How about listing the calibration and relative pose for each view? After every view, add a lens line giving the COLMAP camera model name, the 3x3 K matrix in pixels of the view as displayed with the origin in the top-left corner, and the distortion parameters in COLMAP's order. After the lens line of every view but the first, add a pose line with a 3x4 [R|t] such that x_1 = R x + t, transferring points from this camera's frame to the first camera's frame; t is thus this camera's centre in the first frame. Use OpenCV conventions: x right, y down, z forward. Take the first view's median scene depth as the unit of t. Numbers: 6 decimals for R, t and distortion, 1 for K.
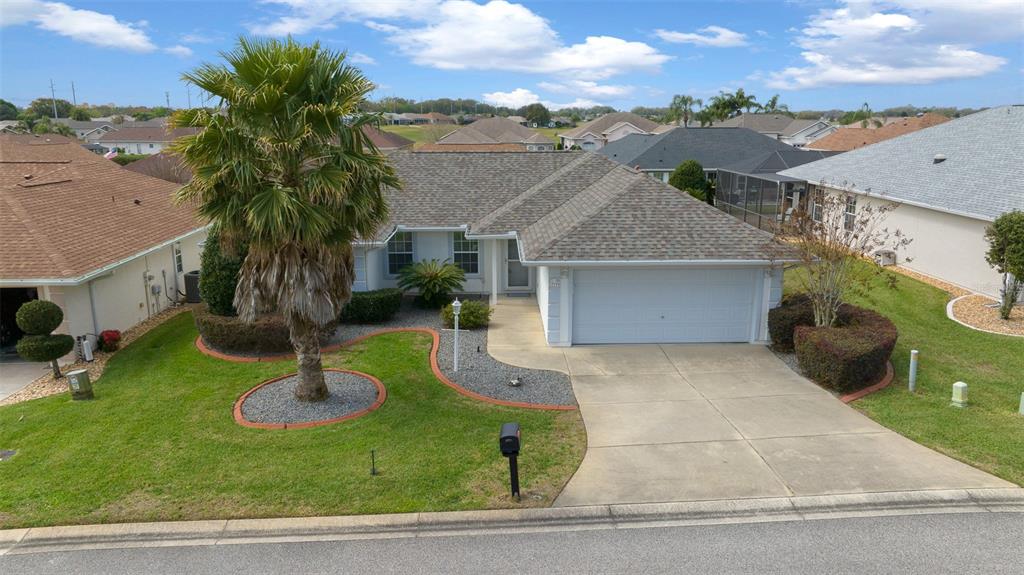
lens RADIAL K [[712.9, 0, 516.2], [0, 712.9, 285.3], [0, 0, 1]] dist [-0.017376, 0.000458]
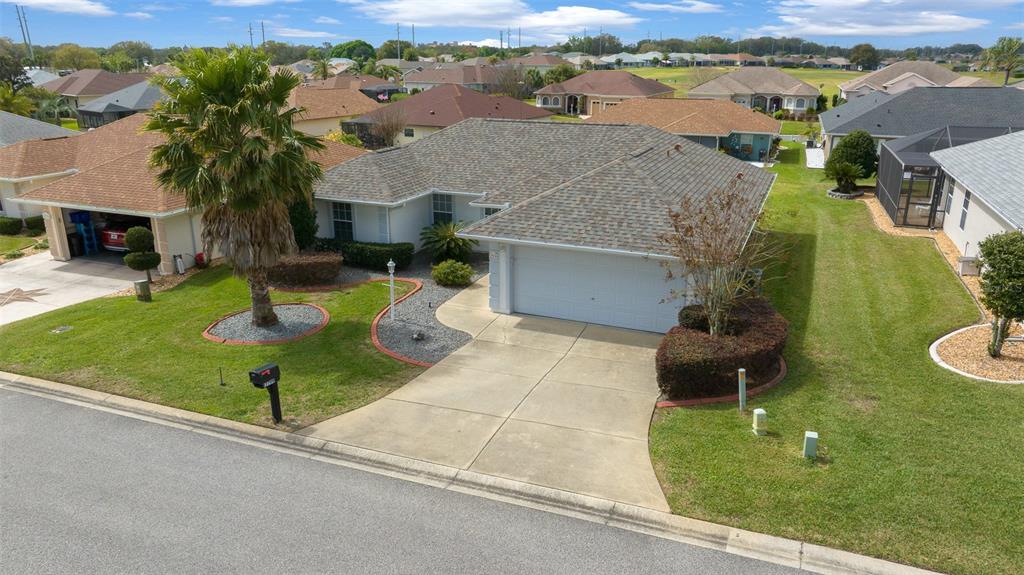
lens RADIAL K [[712.9, 0, 516.2], [0, 712.9, 285.3], [0, 0, 1]] dist [-0.017376, 0.000458]
pose [[0.910867, 0.128711, -0.392115, 0.654196], [-0.096921, 0.990265, 0.099910, -0.088149], [0.401157, -0.053001, 0.914475, 0.002501]]
